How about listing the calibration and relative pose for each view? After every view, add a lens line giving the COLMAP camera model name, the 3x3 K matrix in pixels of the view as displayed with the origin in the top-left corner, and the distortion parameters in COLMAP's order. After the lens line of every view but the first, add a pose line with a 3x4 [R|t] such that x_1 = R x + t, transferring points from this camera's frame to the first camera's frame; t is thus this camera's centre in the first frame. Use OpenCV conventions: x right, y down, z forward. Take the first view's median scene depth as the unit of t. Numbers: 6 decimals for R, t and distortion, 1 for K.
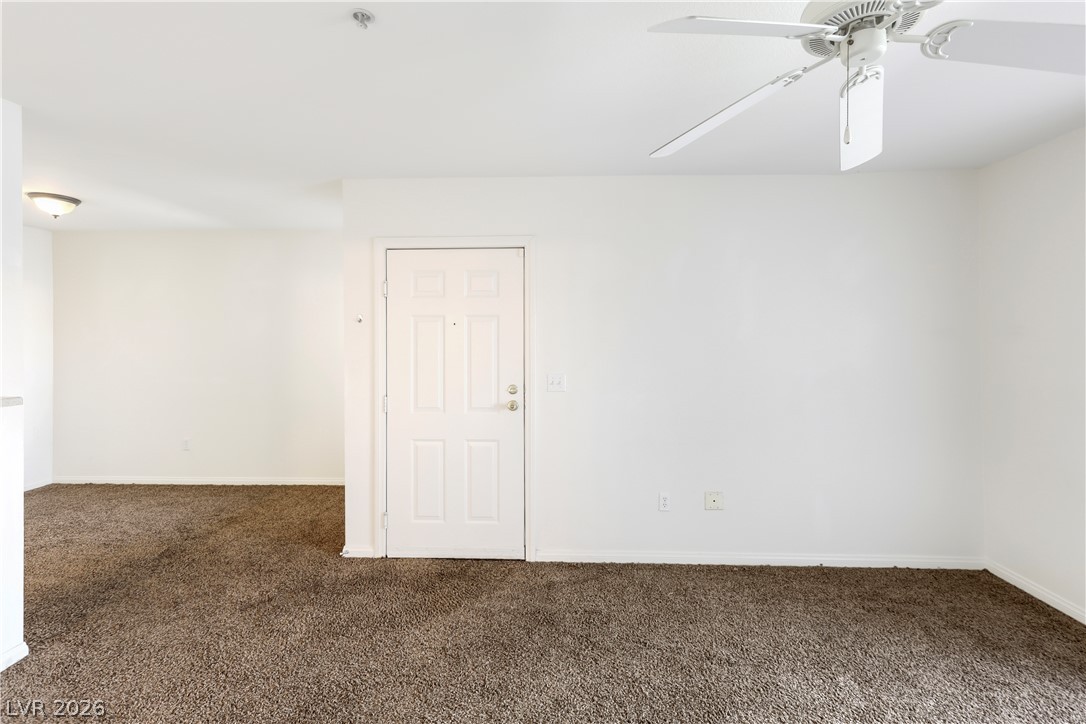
lens RADIAL K [[521.1, 0, 544.6], [0, 521.1, 337.2], [0, 0, 1]] dist [0.002483, 0.000443]
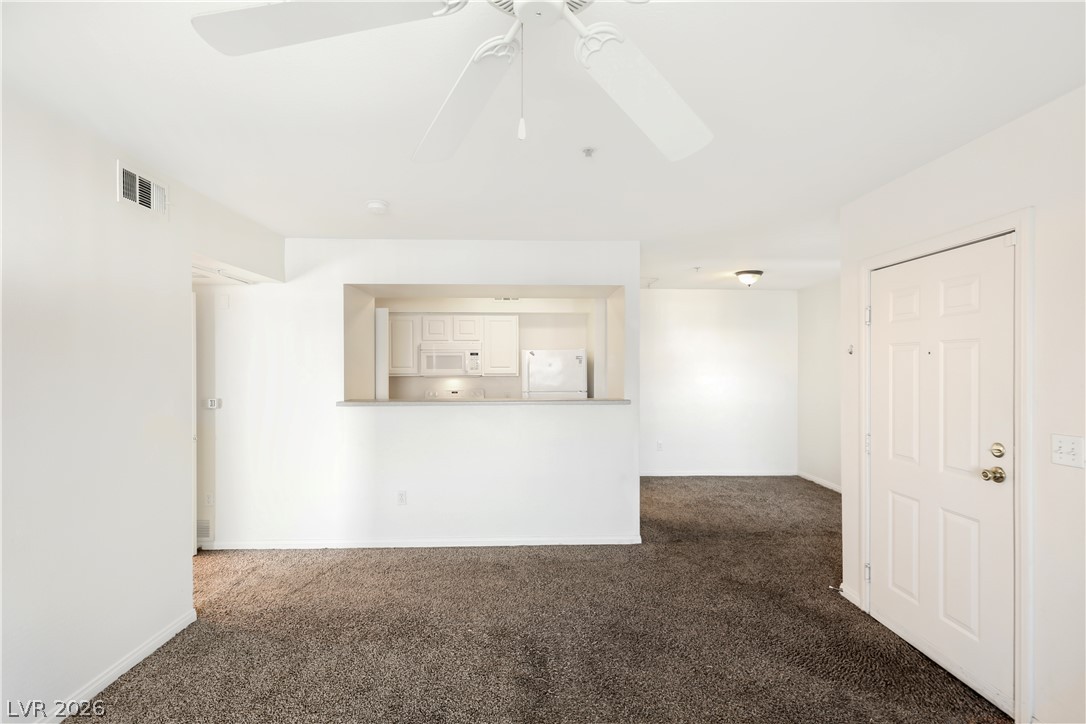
lens RADIAL K [[519.2, 0, 543.9], [0, 519.2, 366.0], [0, 0, 1]] dist [-0.000246, -0.000230]
pose [[0.076073, 0.001592, -0.997101, 0.547439], [-0.006112, 0.999981, 0.001130, -0.003003], [0.997084, 0.006009, 0.076081, 0.375081]]
